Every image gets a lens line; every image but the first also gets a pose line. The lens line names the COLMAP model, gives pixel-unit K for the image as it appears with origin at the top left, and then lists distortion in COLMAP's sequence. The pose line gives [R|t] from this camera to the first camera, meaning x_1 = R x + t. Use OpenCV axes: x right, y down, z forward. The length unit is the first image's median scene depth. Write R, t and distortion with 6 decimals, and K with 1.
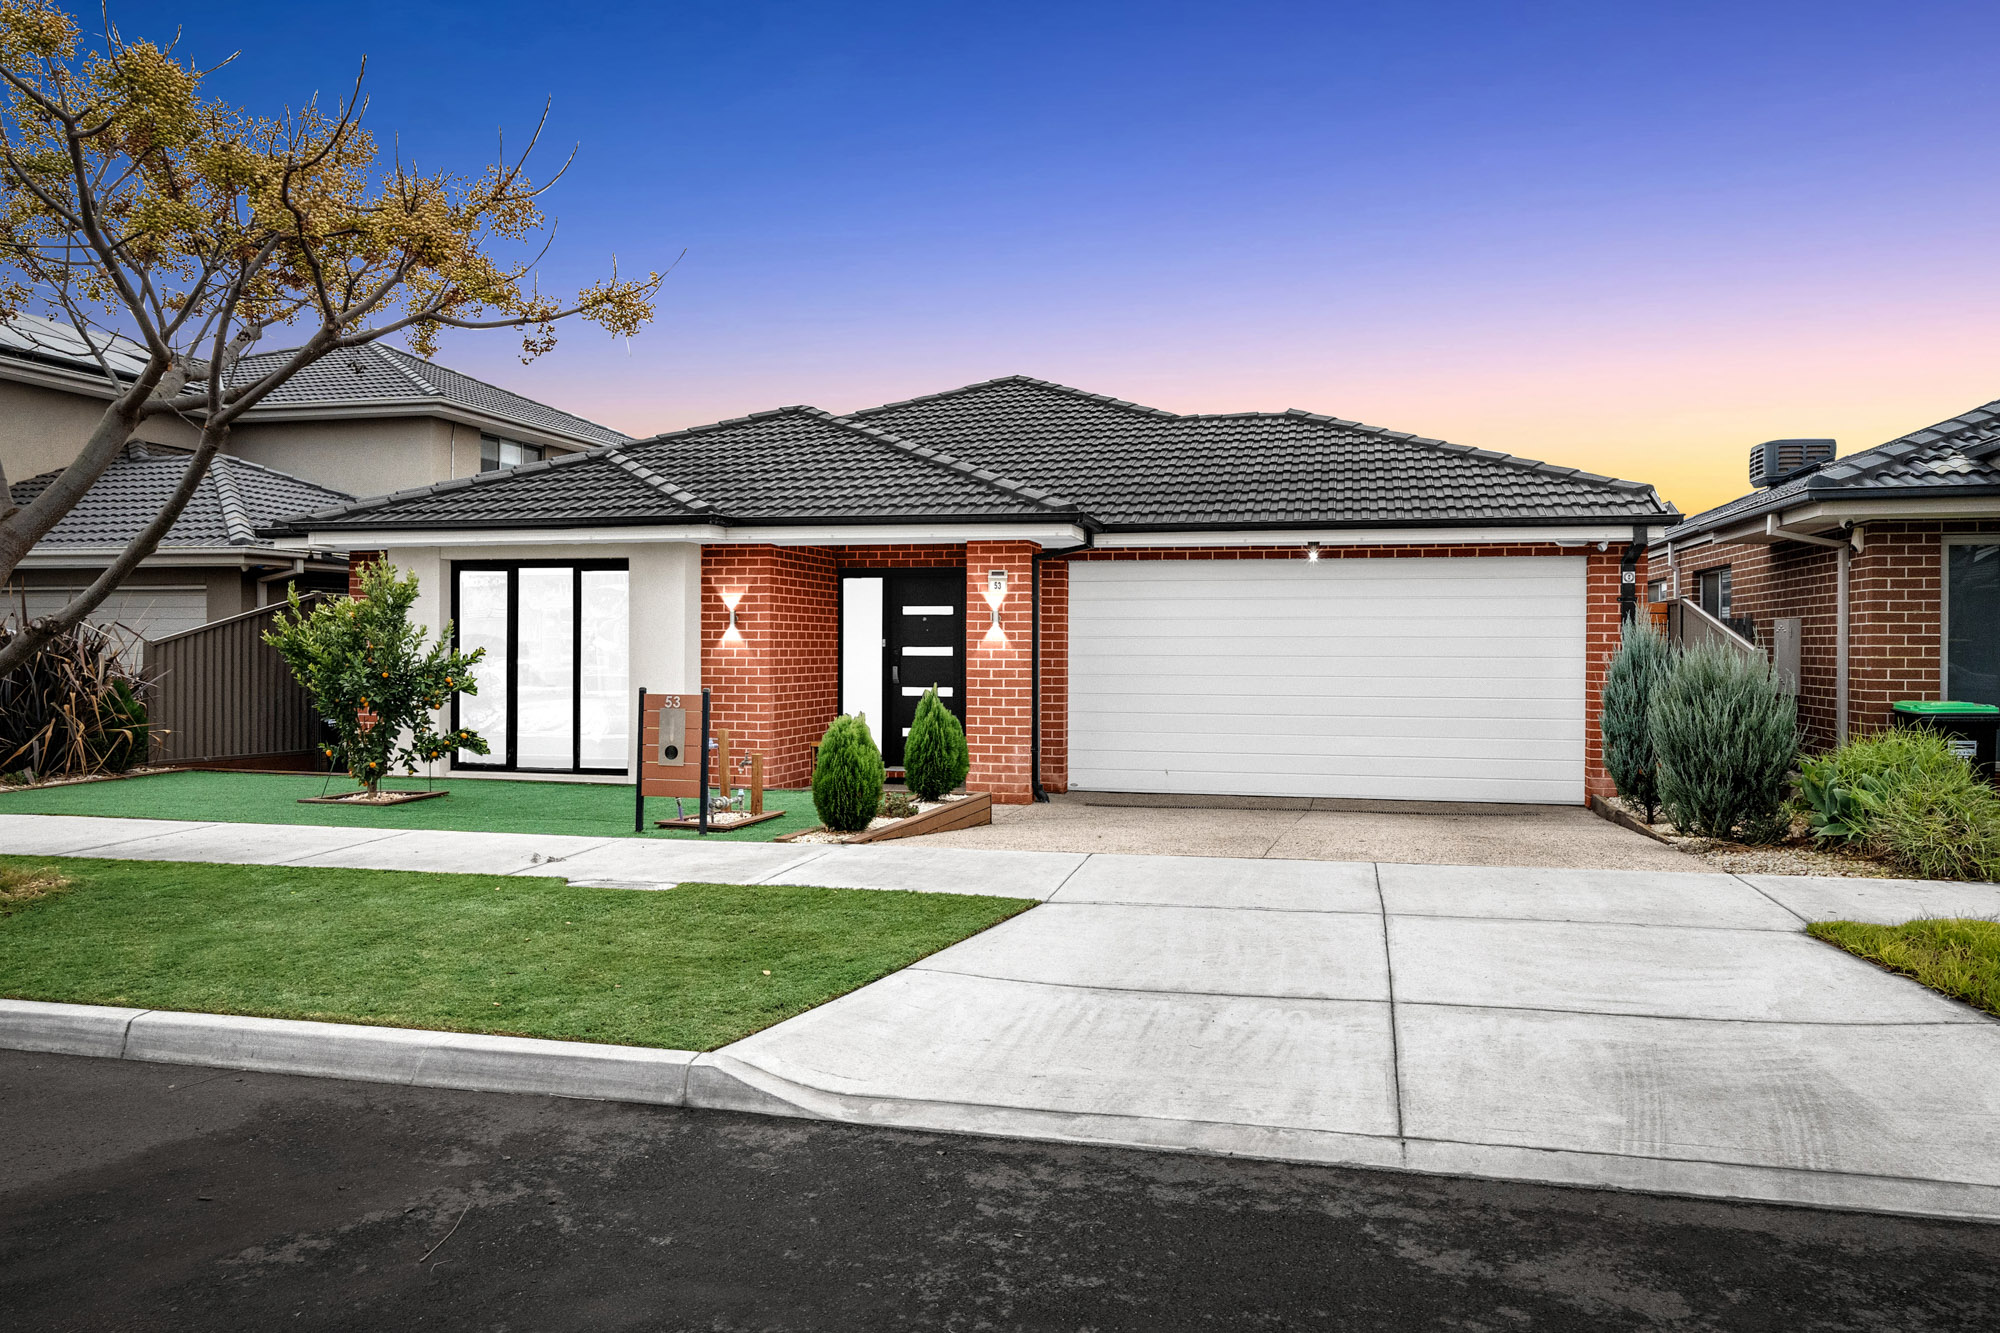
lens RADIAL K [[1485.6, 0, 999.7], [0, 1485.6, 666.2], [0, 0, 1]] dist [-0.003413, 0.003046]
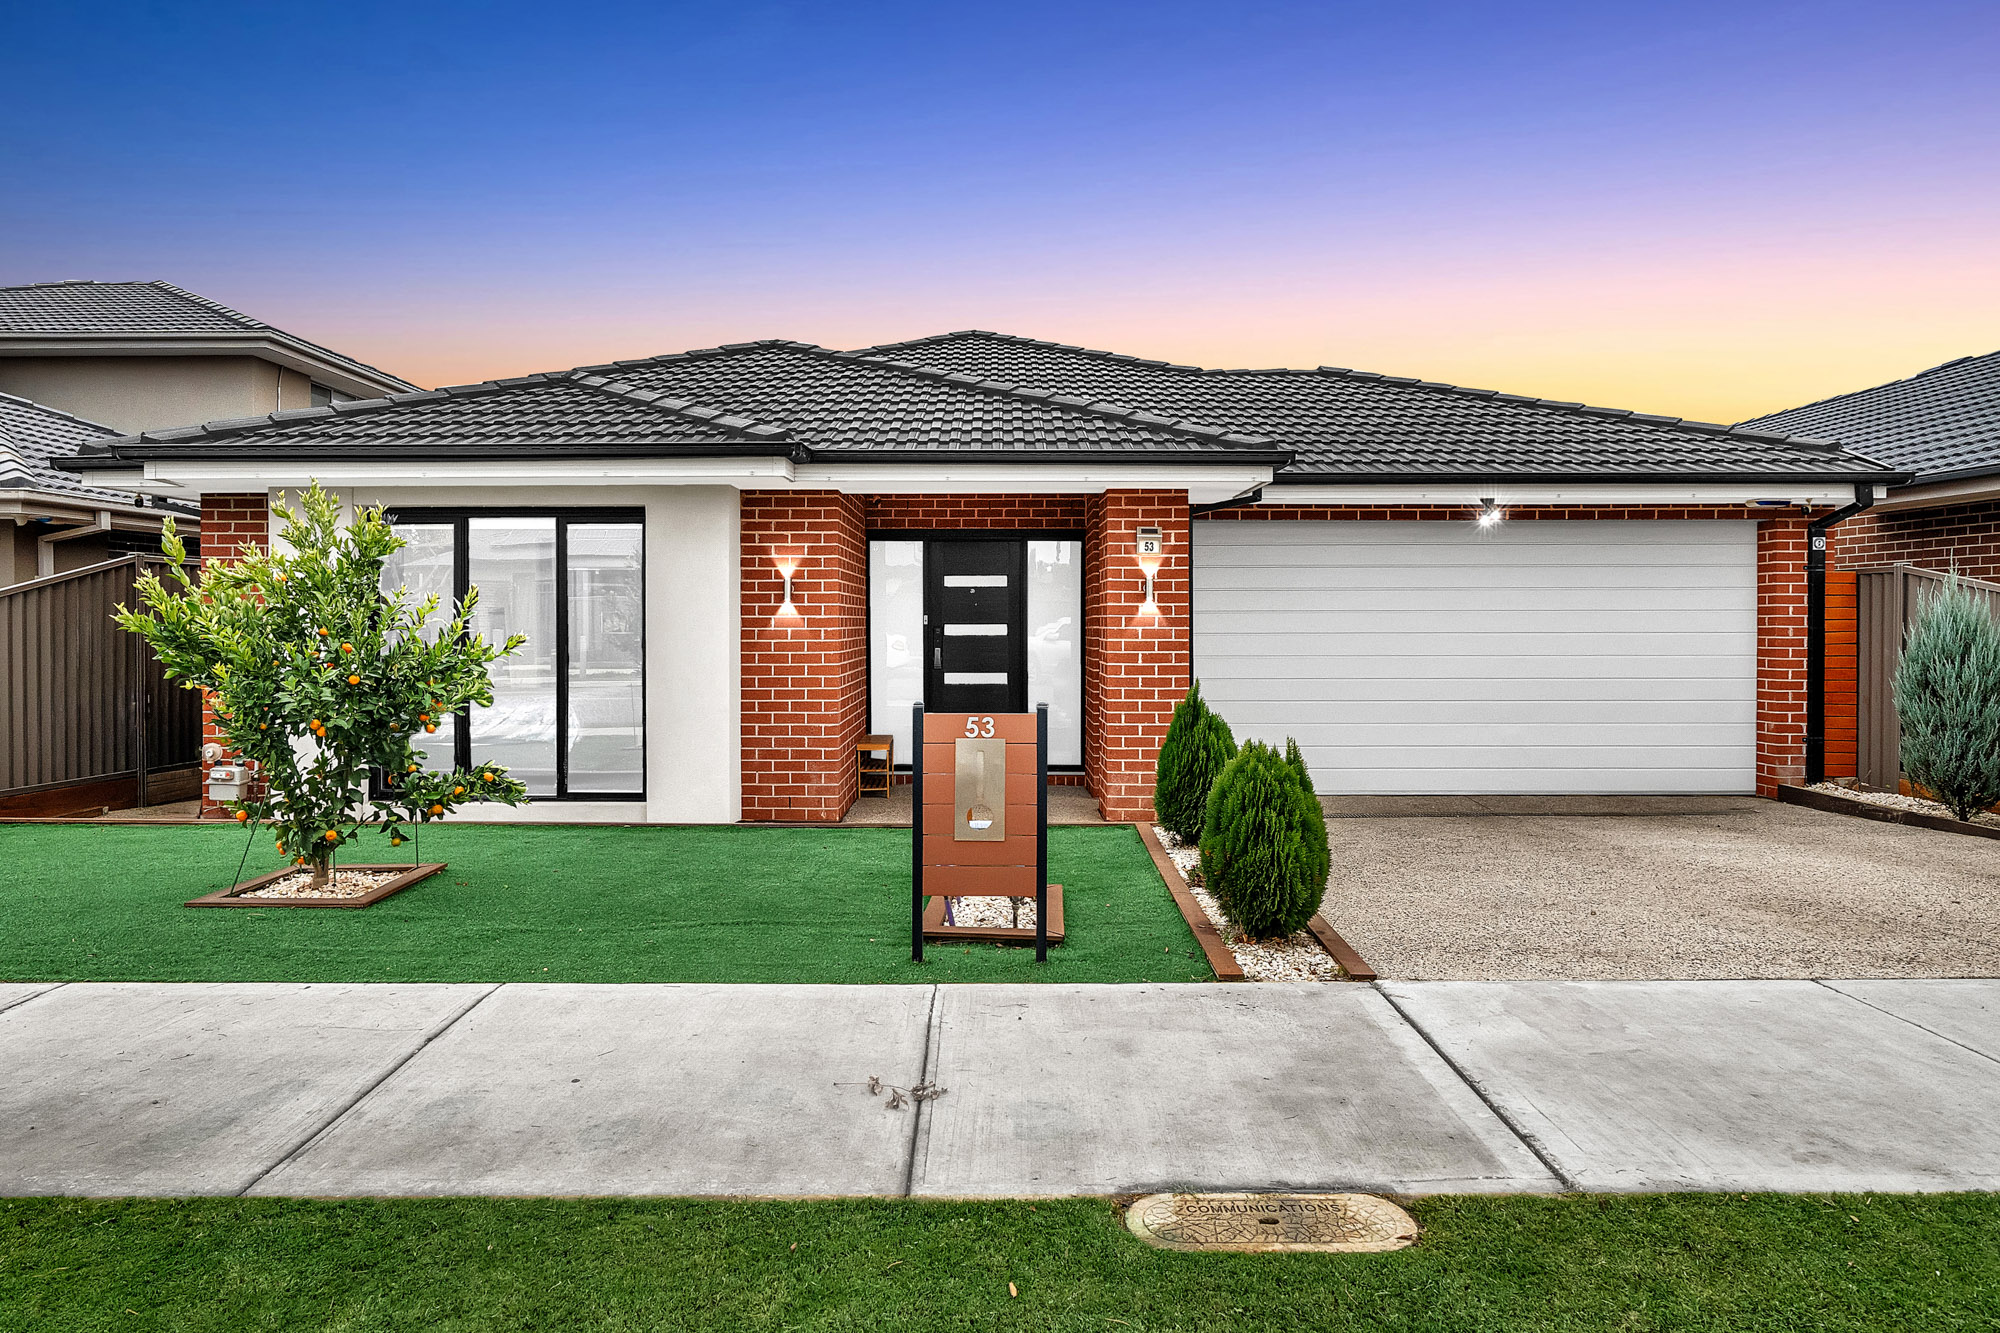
lens RADIAL K [[1203.3, 0, 999.7], [0, 1203.3, 648.7], [0, 0, 1]] dist [-0.005319, -0.002111]
pose [[0.971371, -0.010862, 0.237319, -0.219624], [0.008435, 0.999901, 0.011239, -0.007597], [-0.237418, -0.008915, 0.971367, 0.379765]]
